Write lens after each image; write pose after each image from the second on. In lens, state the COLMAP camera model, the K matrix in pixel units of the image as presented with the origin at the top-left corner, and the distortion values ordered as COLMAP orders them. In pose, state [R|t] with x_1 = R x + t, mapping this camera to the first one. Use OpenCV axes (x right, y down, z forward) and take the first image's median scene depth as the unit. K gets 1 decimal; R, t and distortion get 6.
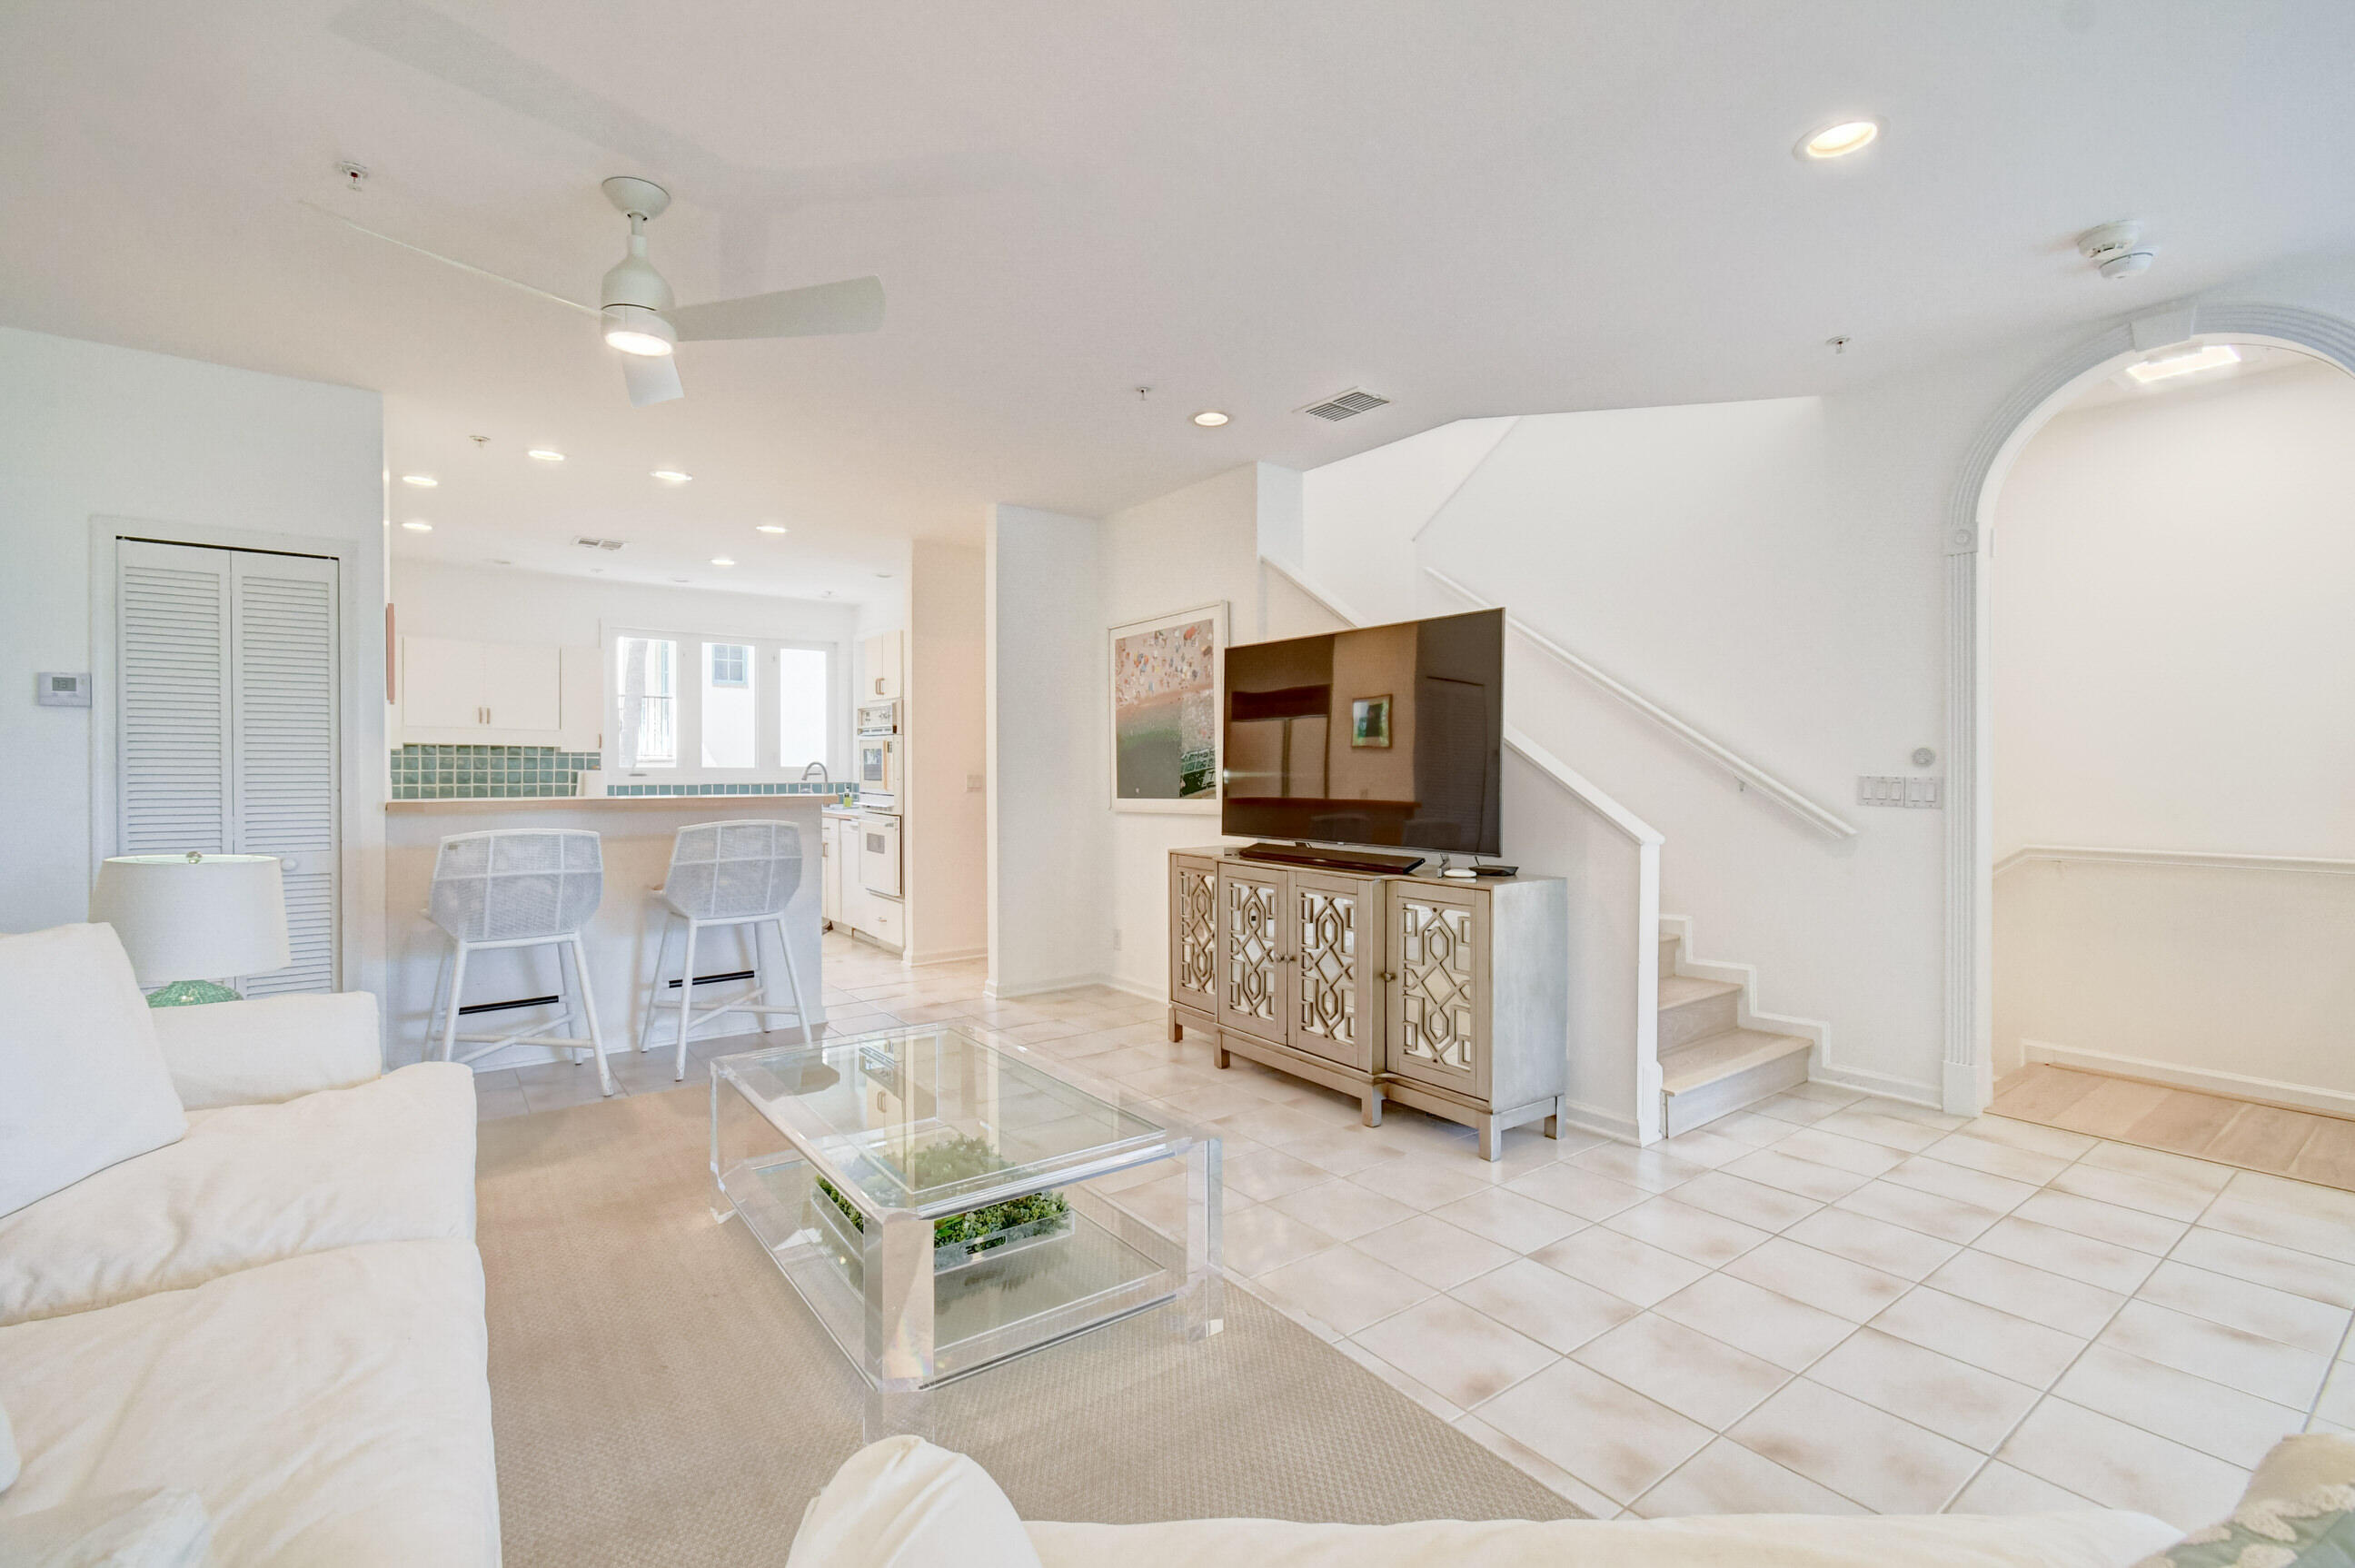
lens RADIAL K [[1031.4, 0, 1162.3], [0, 1031.4, 783.5], [0, 0, 1]] dist [0.001858, -0.000977]
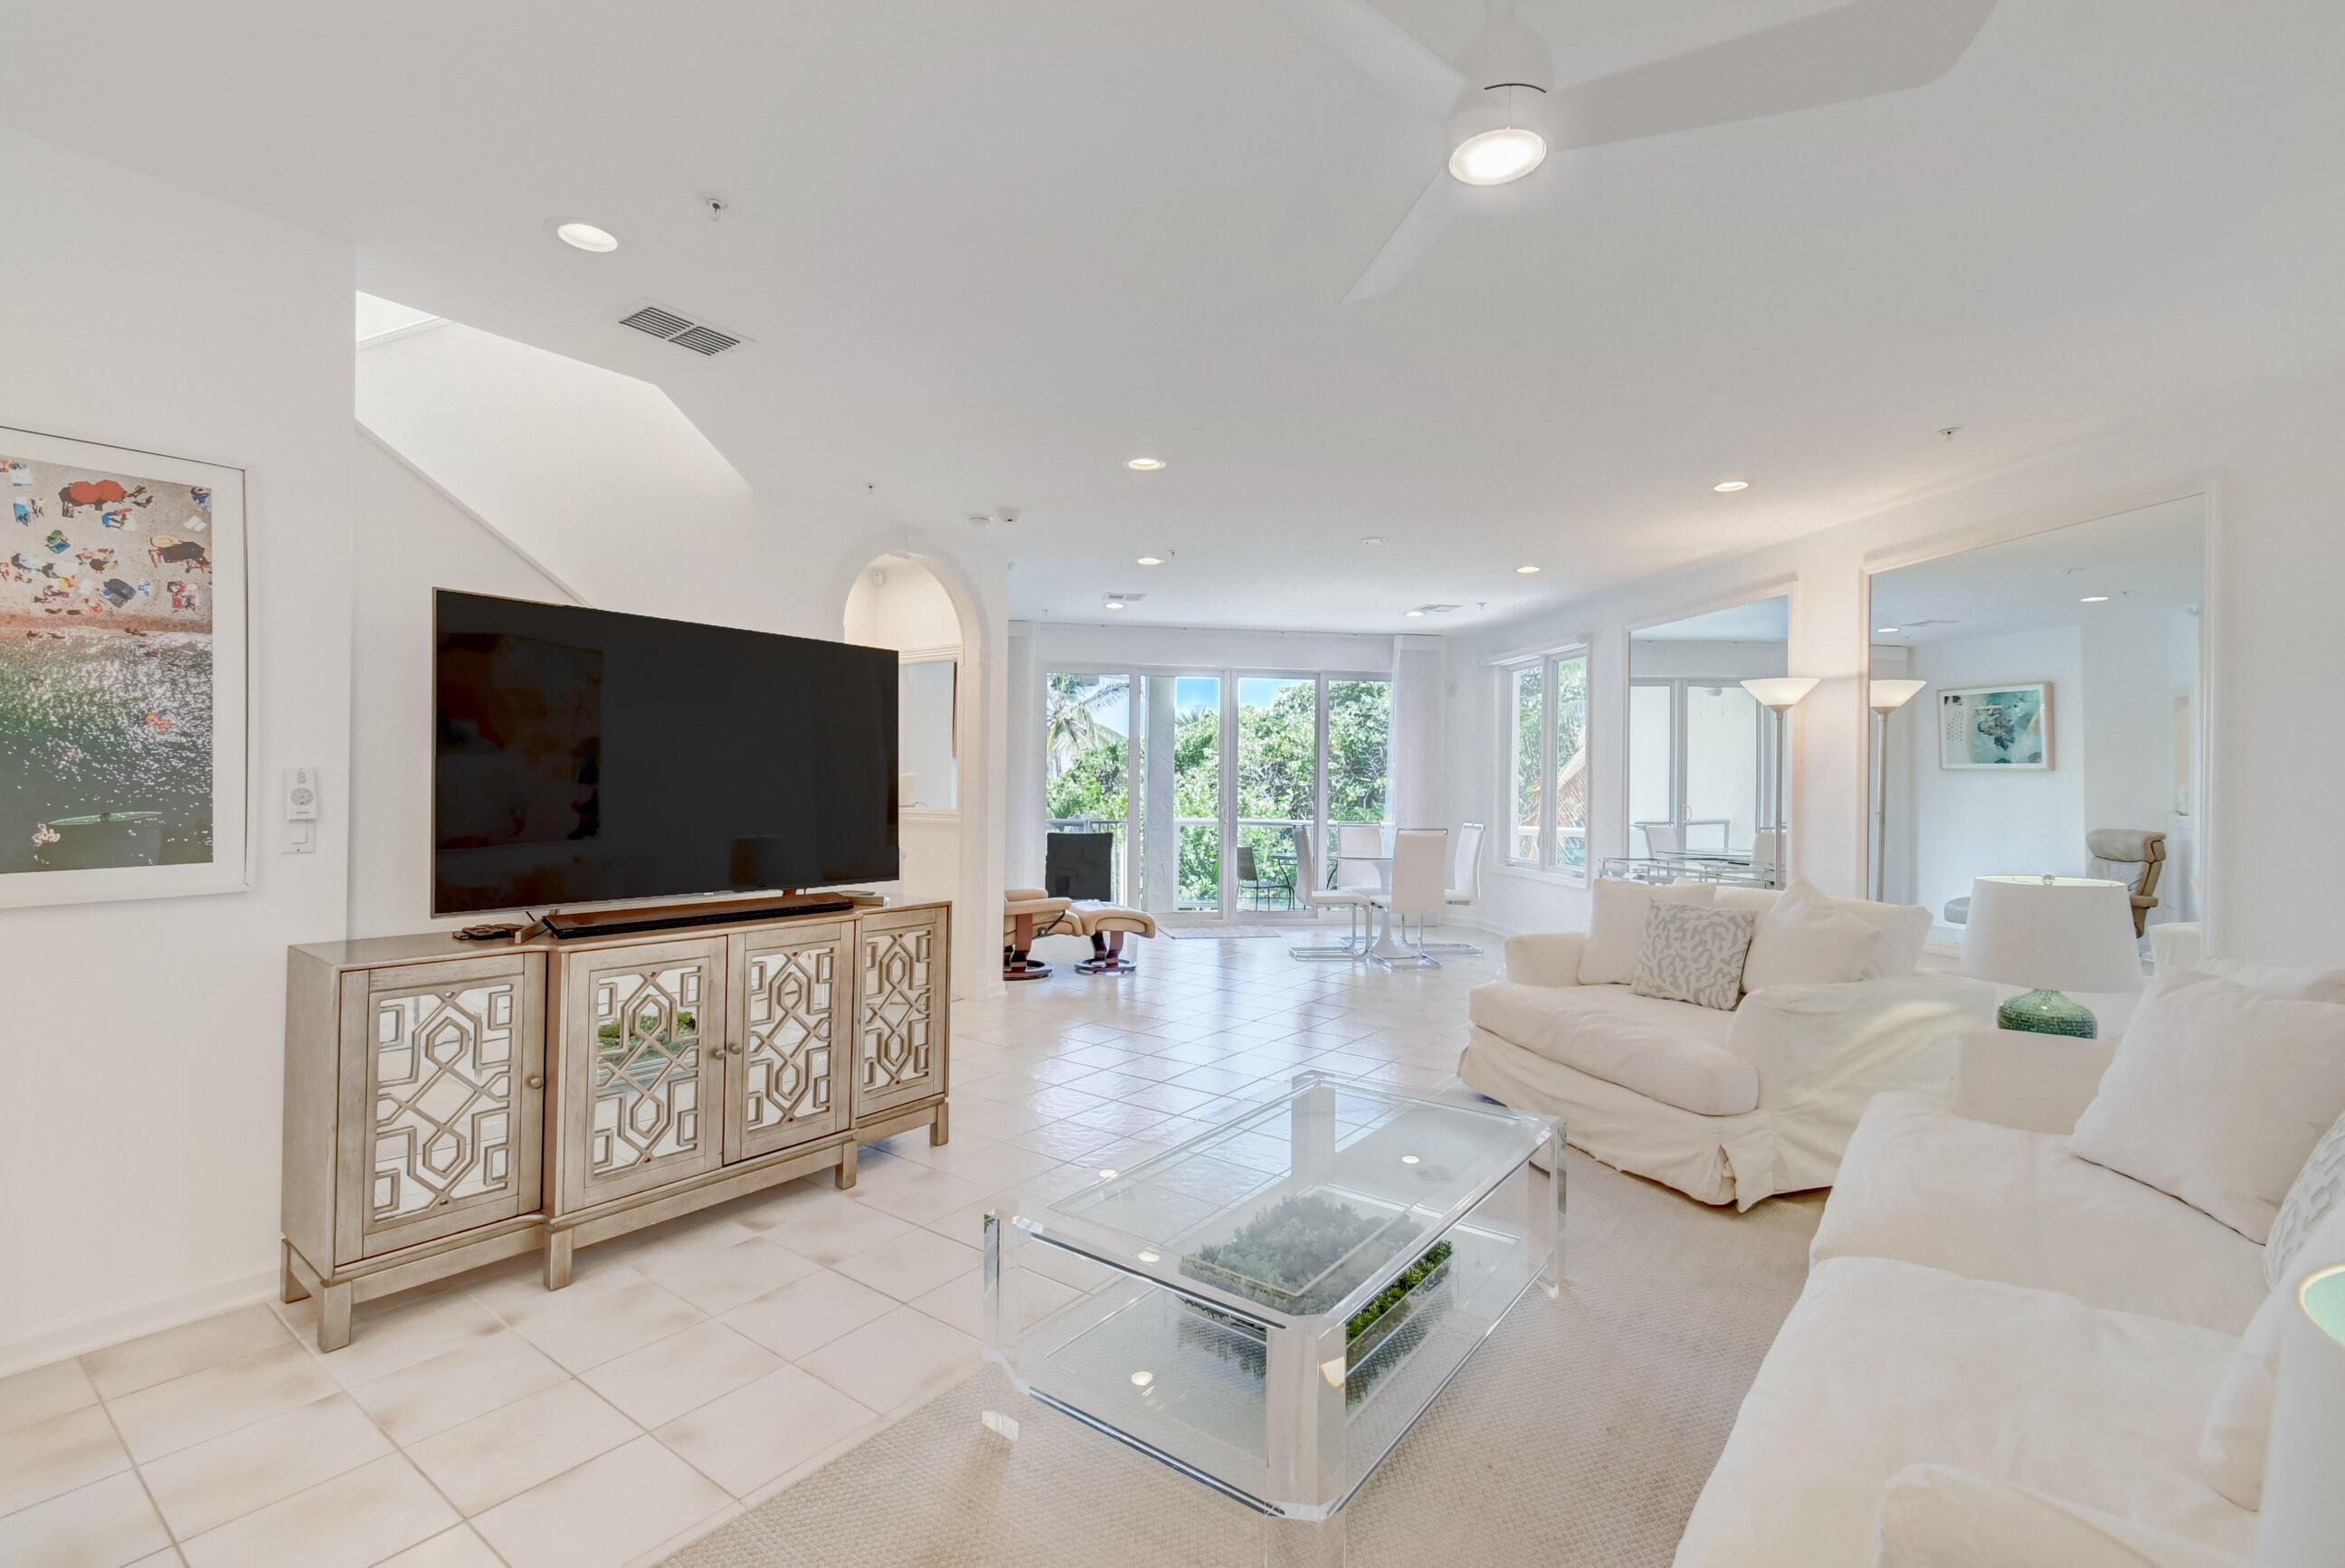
lens RADIAL K [[1046.4, 0, 1175.5], [0, 1046.4, 791.5], [0, 0, 1]] dist [0.000616, 0.000364]
pose [[-0.308245, -0.004725, 0.951295, -0.705090], [0.003642, 0.999974, 0.006147, -0.024681], [-0.951300, 0.005359, -0.308220, 0.911053]]
